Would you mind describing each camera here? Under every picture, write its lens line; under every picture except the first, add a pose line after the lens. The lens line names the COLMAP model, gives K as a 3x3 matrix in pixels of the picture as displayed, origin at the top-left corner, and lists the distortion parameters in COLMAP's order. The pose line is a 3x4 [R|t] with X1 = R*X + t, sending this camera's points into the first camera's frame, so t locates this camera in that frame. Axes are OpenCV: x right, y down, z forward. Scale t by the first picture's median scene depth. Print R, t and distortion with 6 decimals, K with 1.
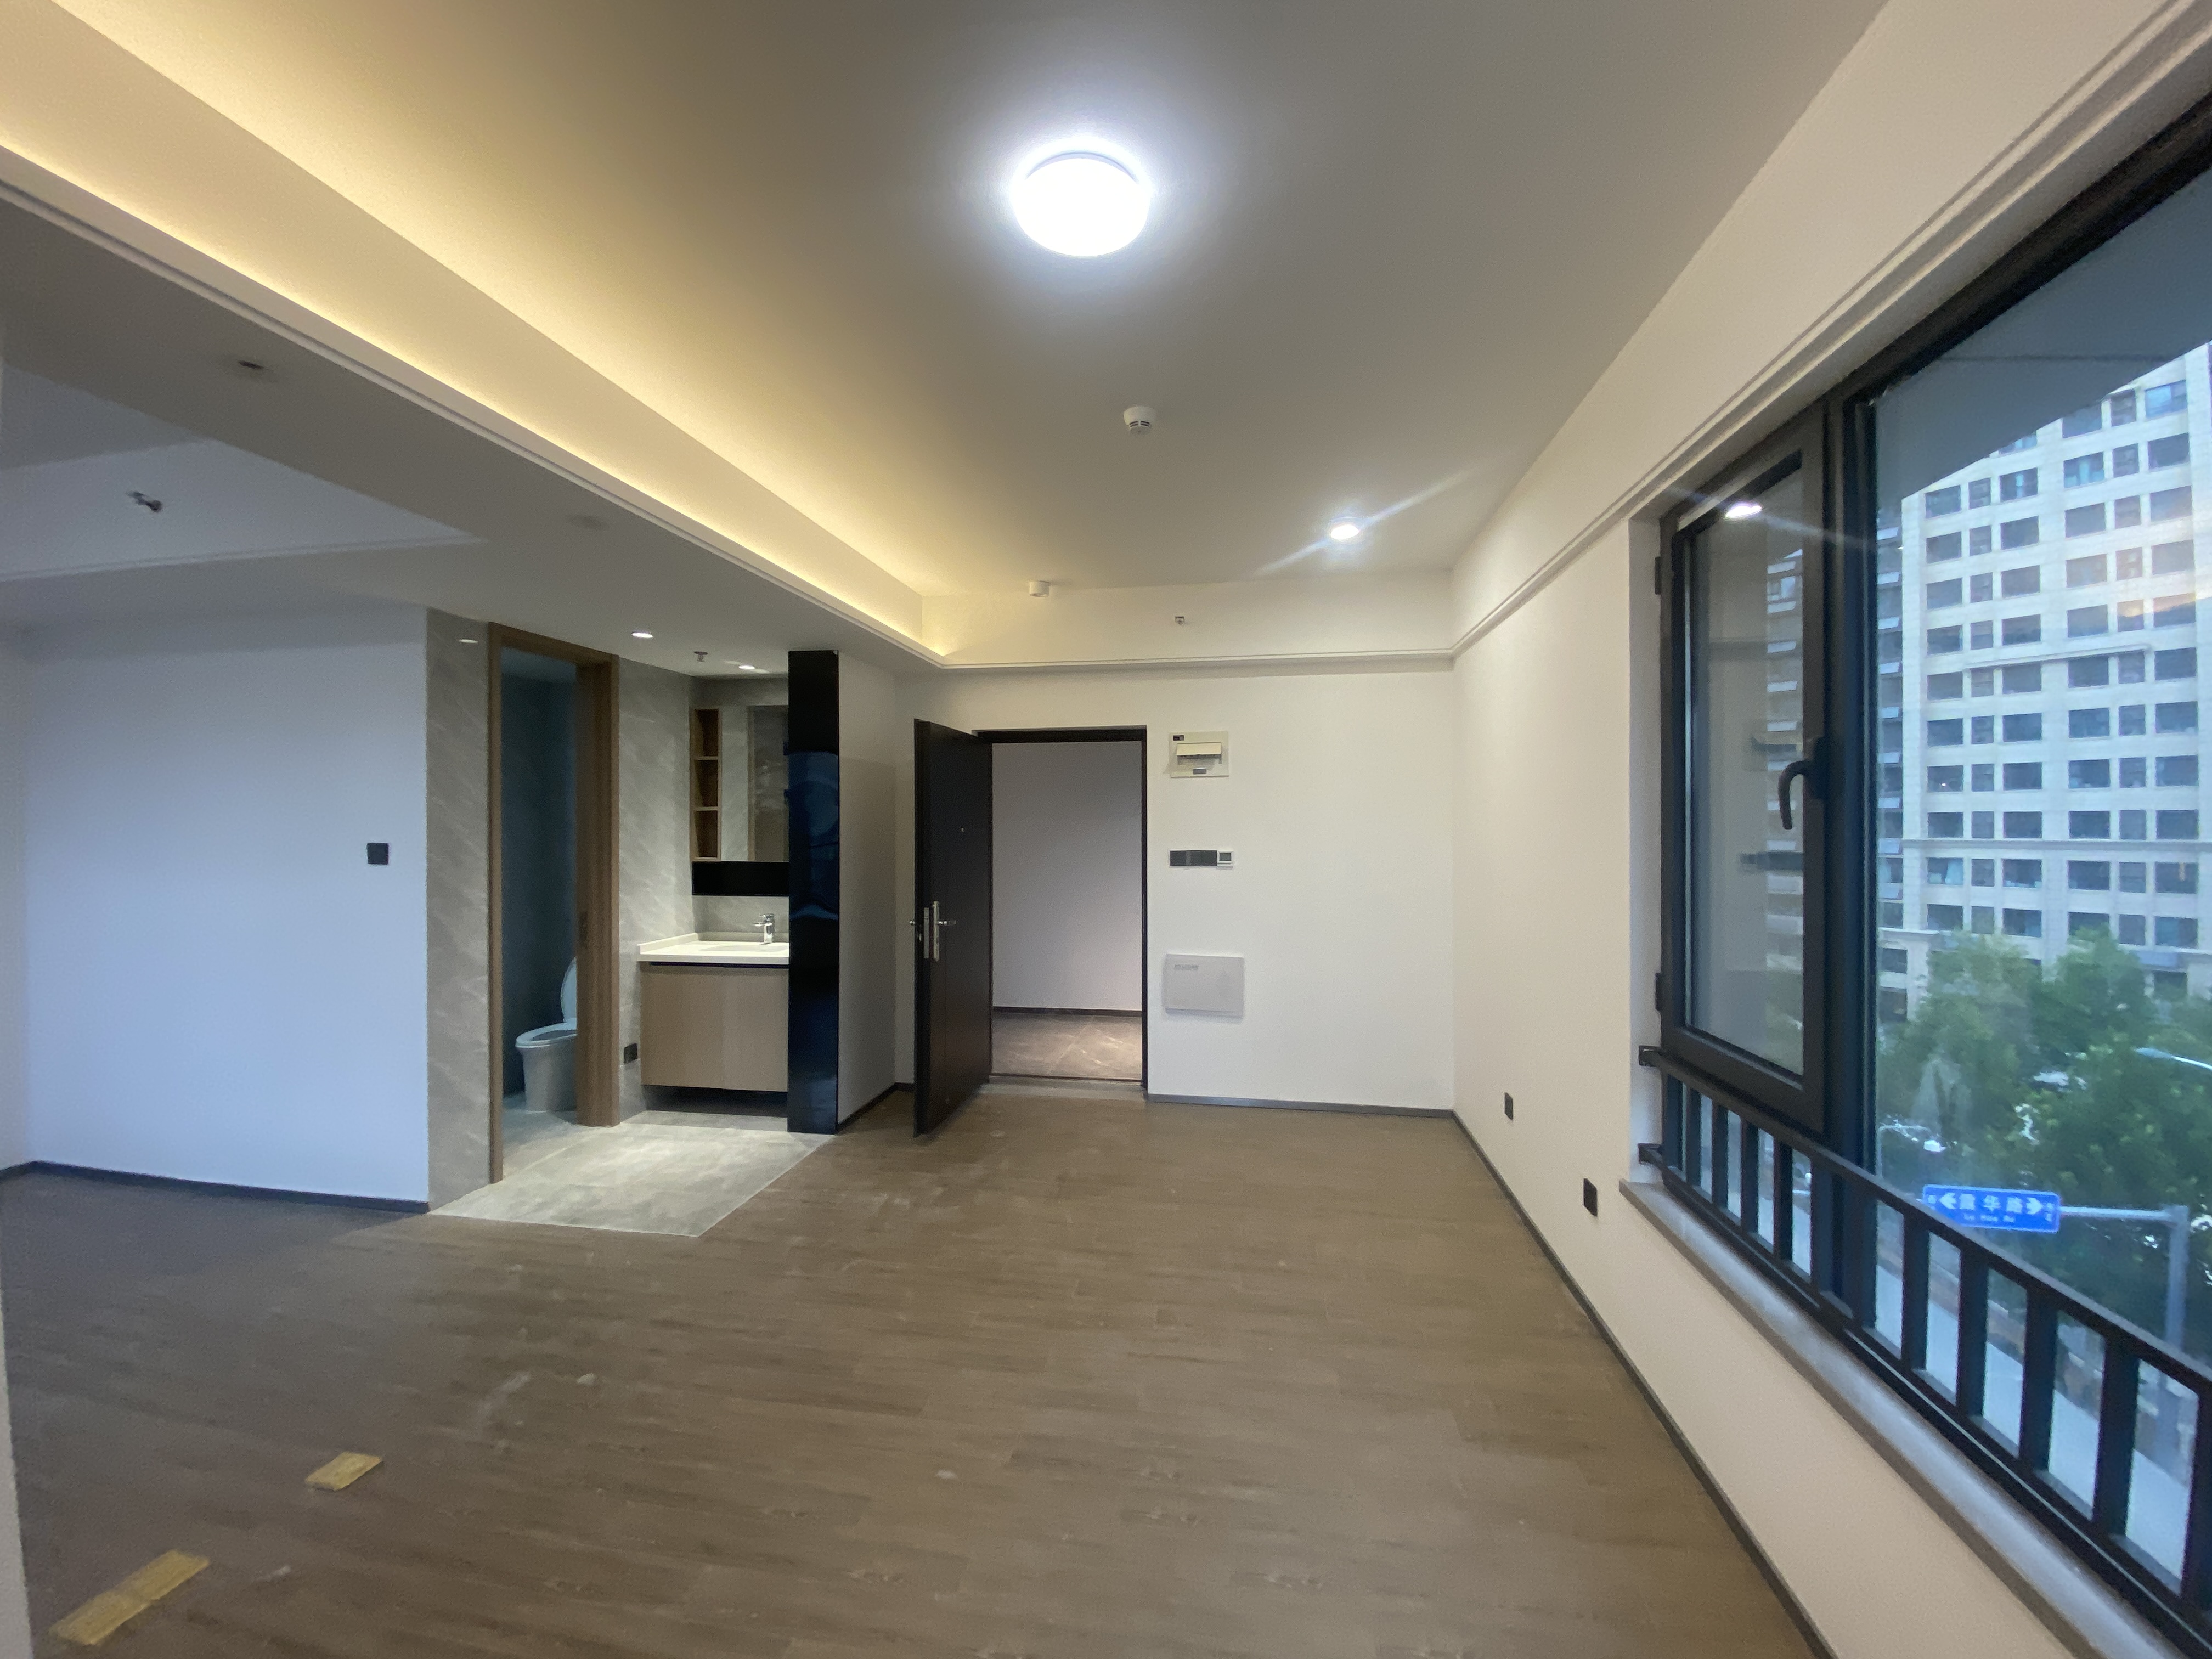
lens RADIAL K [[906.2, 0, 1094.5], [0, 906.2, 835.4], [0, 0, 1]] dist [0.015824, -0.002067]
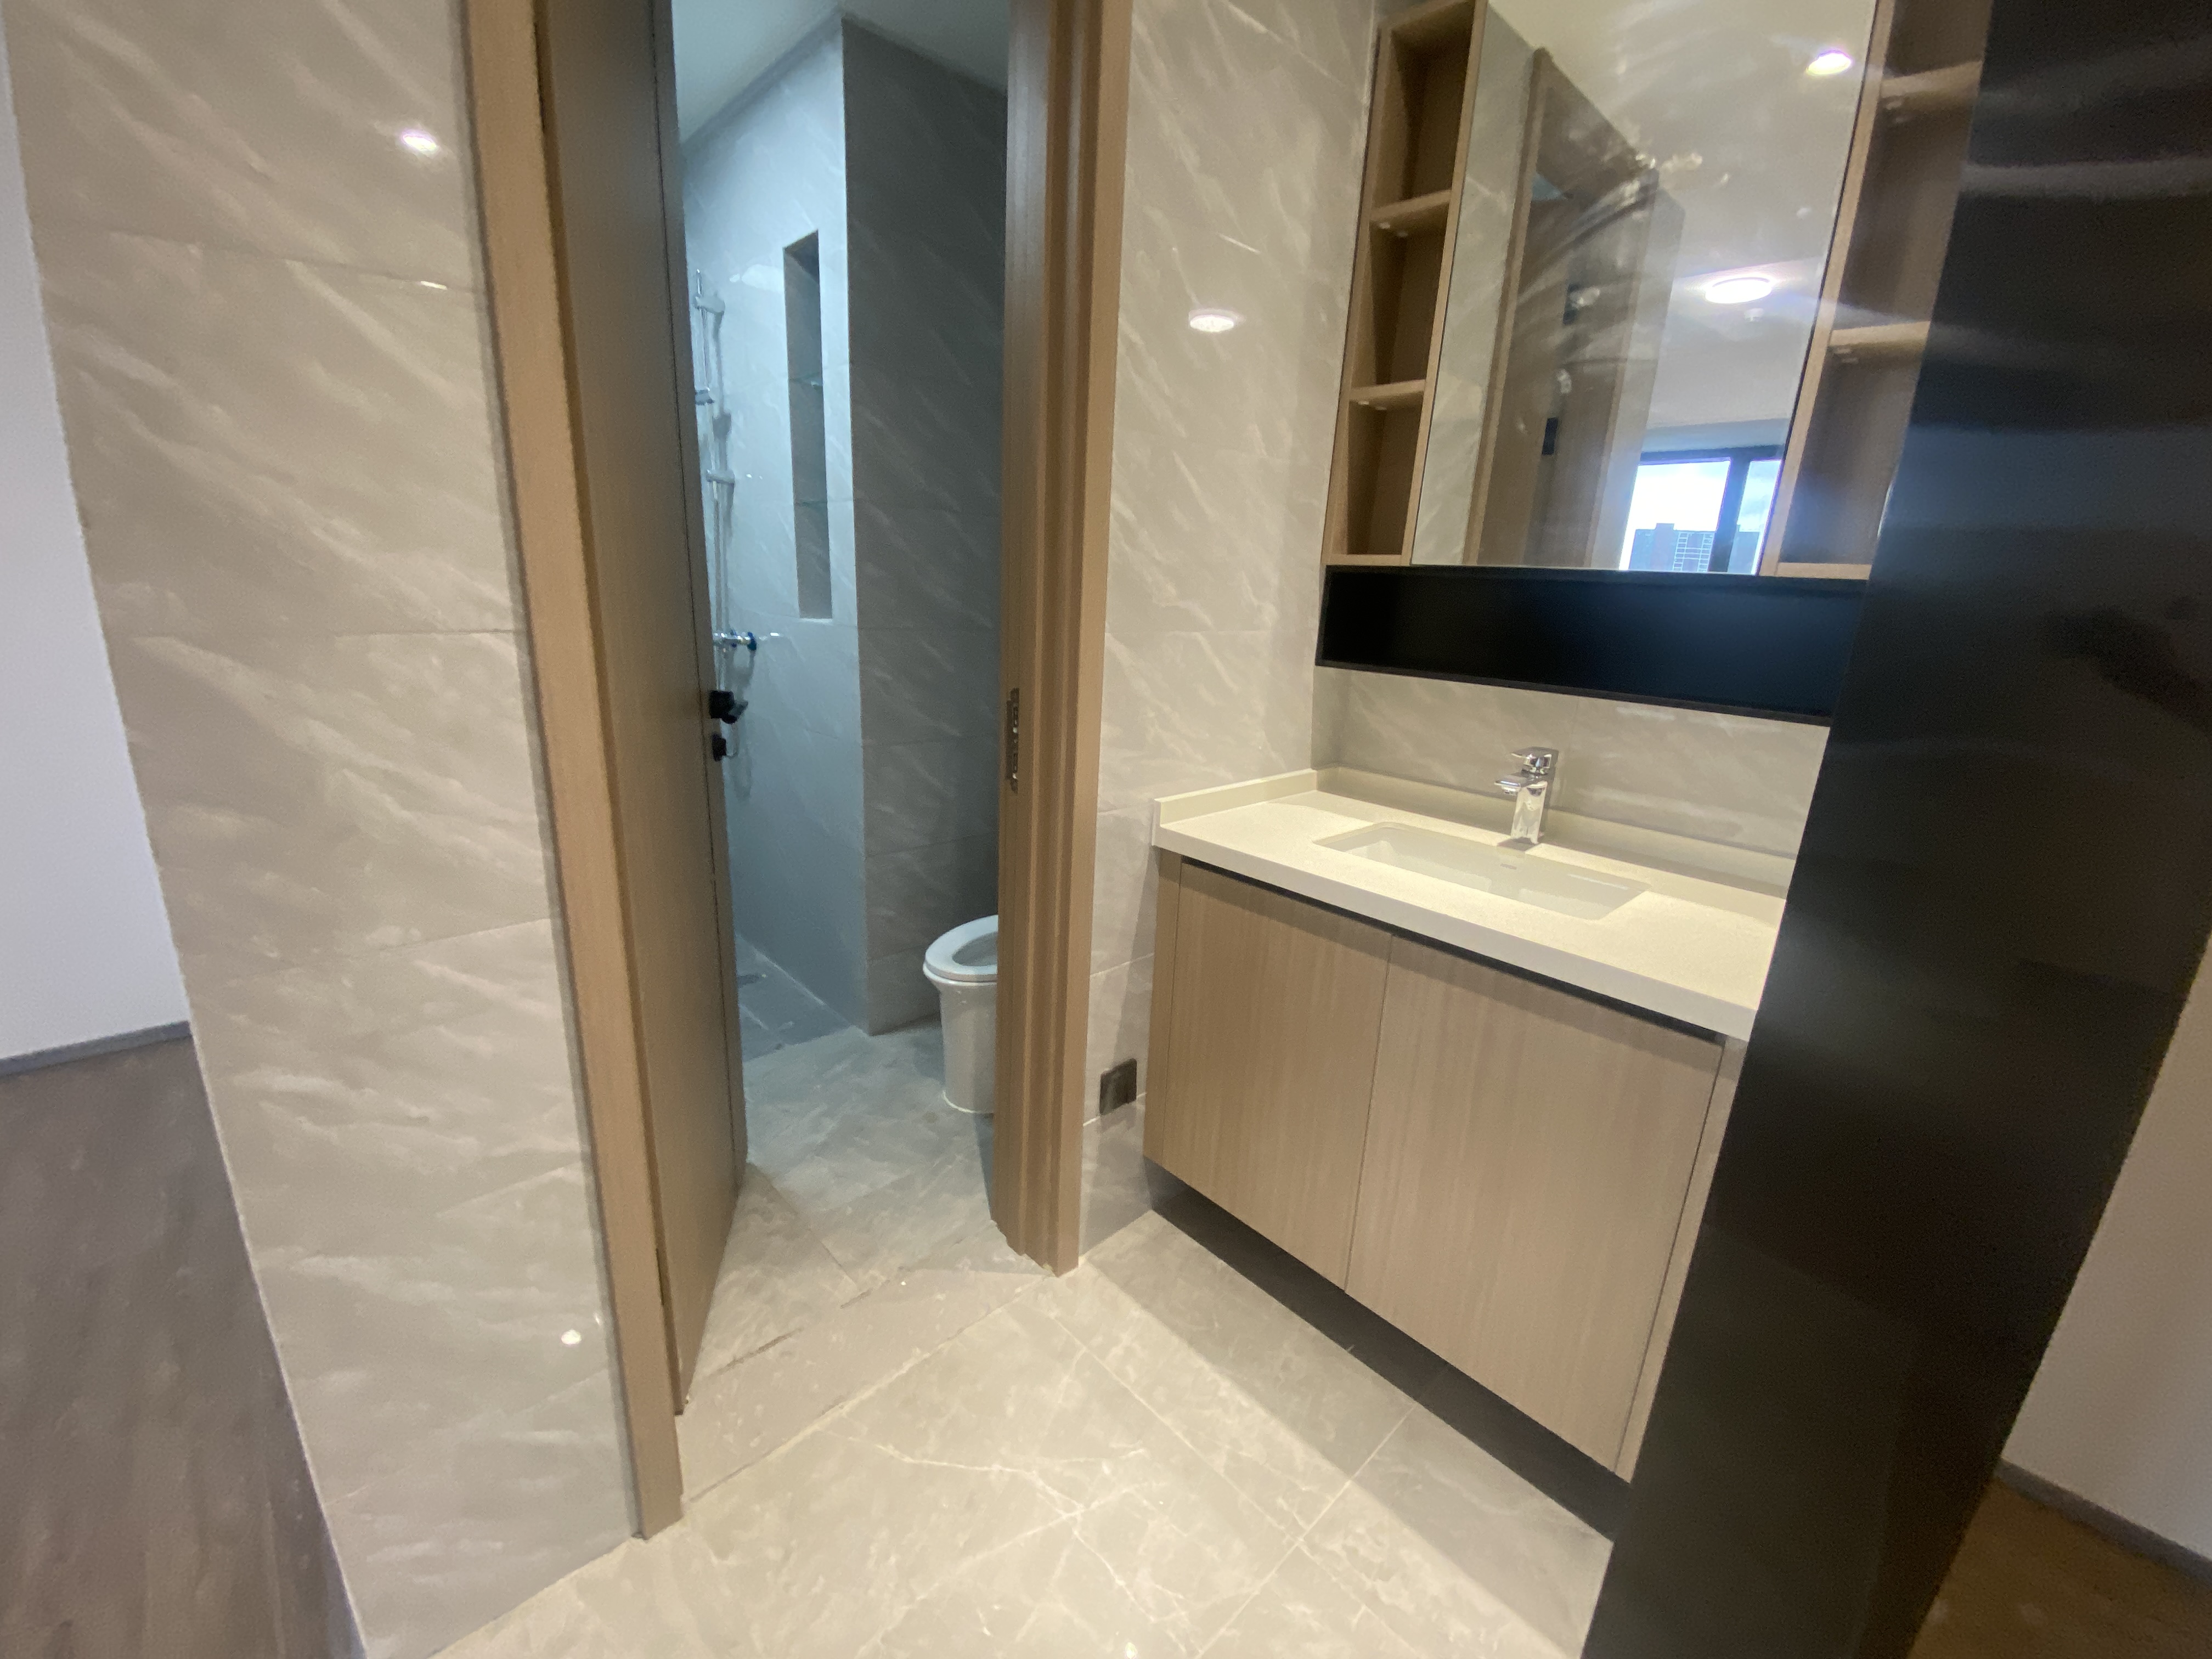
lens RADIAL K [[906.2, 0, 1116.2], [0, 906.2, 819.4], [0, 0, 1]] dist [0.015824, -0.002067]
pose [[0.811554, 0.185054, -0.554198, -0.324773], [-0.054693, 0.968414, 0.243275, 0.045681], [0.581712, -0.167120, 0.796042, 0.721501]]
